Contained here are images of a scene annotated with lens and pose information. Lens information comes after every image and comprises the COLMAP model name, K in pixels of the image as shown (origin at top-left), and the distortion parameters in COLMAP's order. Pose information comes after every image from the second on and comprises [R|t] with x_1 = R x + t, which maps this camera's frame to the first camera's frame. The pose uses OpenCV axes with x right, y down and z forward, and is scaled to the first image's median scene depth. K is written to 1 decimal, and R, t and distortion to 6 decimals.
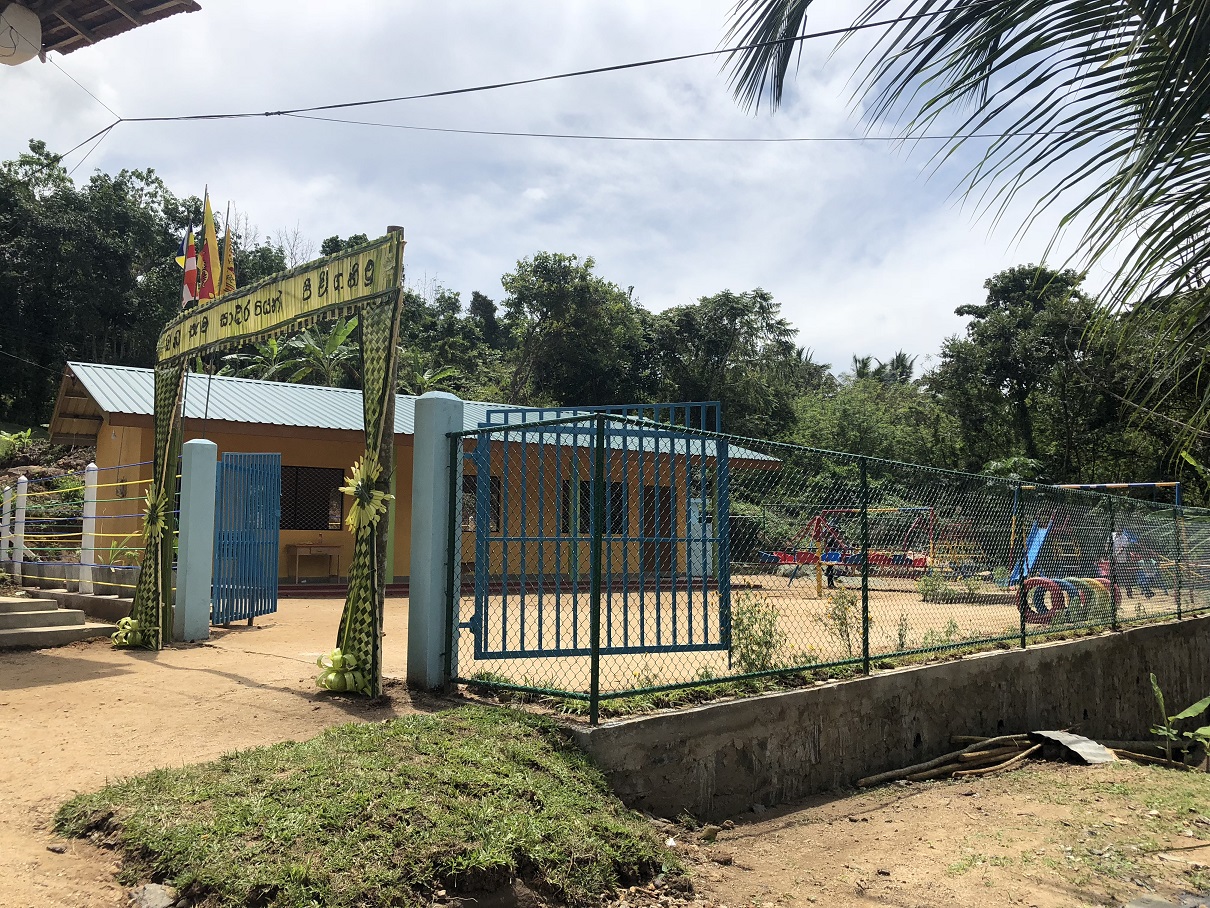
lens RADIAL K [[996.5, 0, 620.4], [0, 996.5, 440.3], [0, 0, 1]] dist [-0.004010, 0.119299]
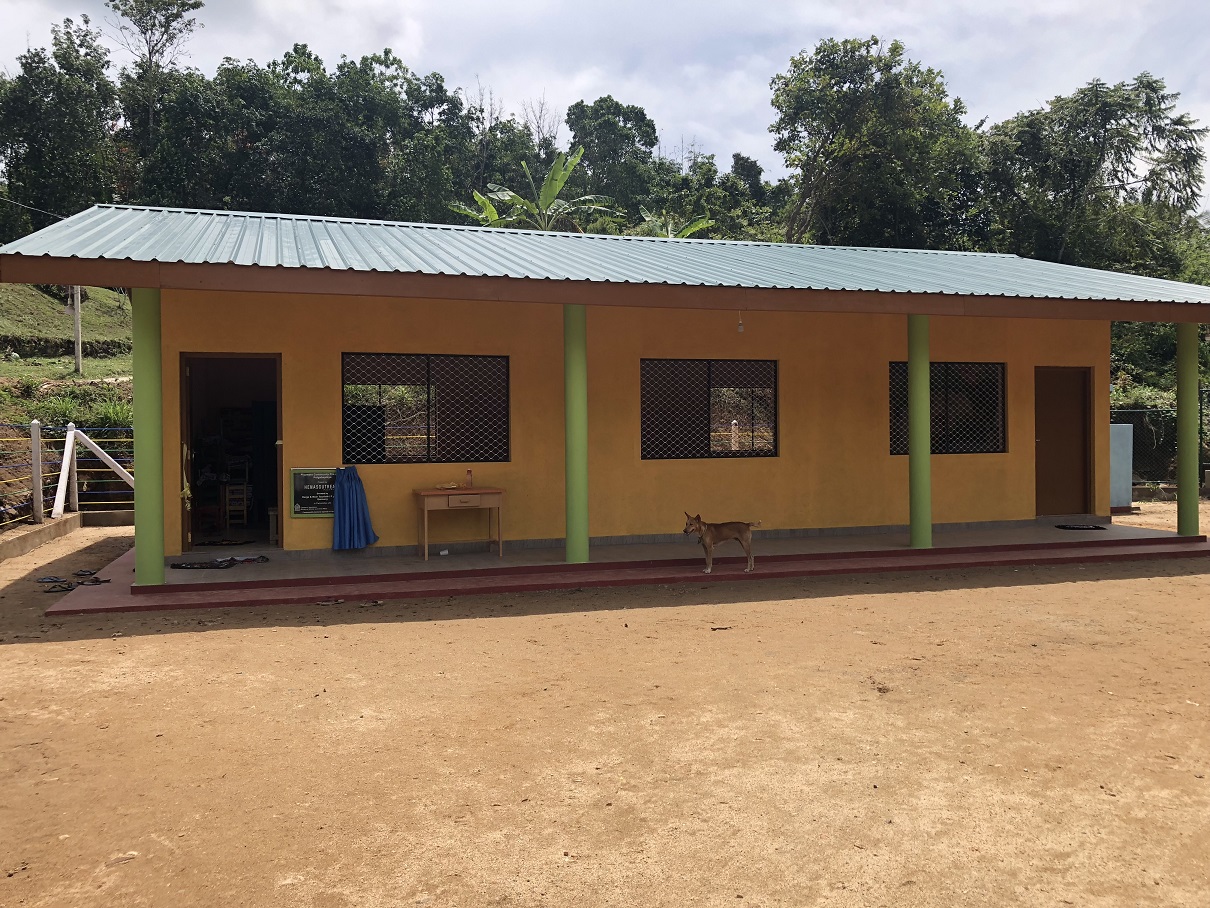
lens RADIAL K [[996.5, 0, 620.4], [0, 996.5, 440.3], [0, 0, 1]] dist [-0.004010, 0.119299]
pose [[0.963460, -0.015756, -0.267390, -0.027708], [0.045758, 0.993276, 0.106348, 0.008674], [0.263916, -0.114697, 0.957702, 0.202151]]
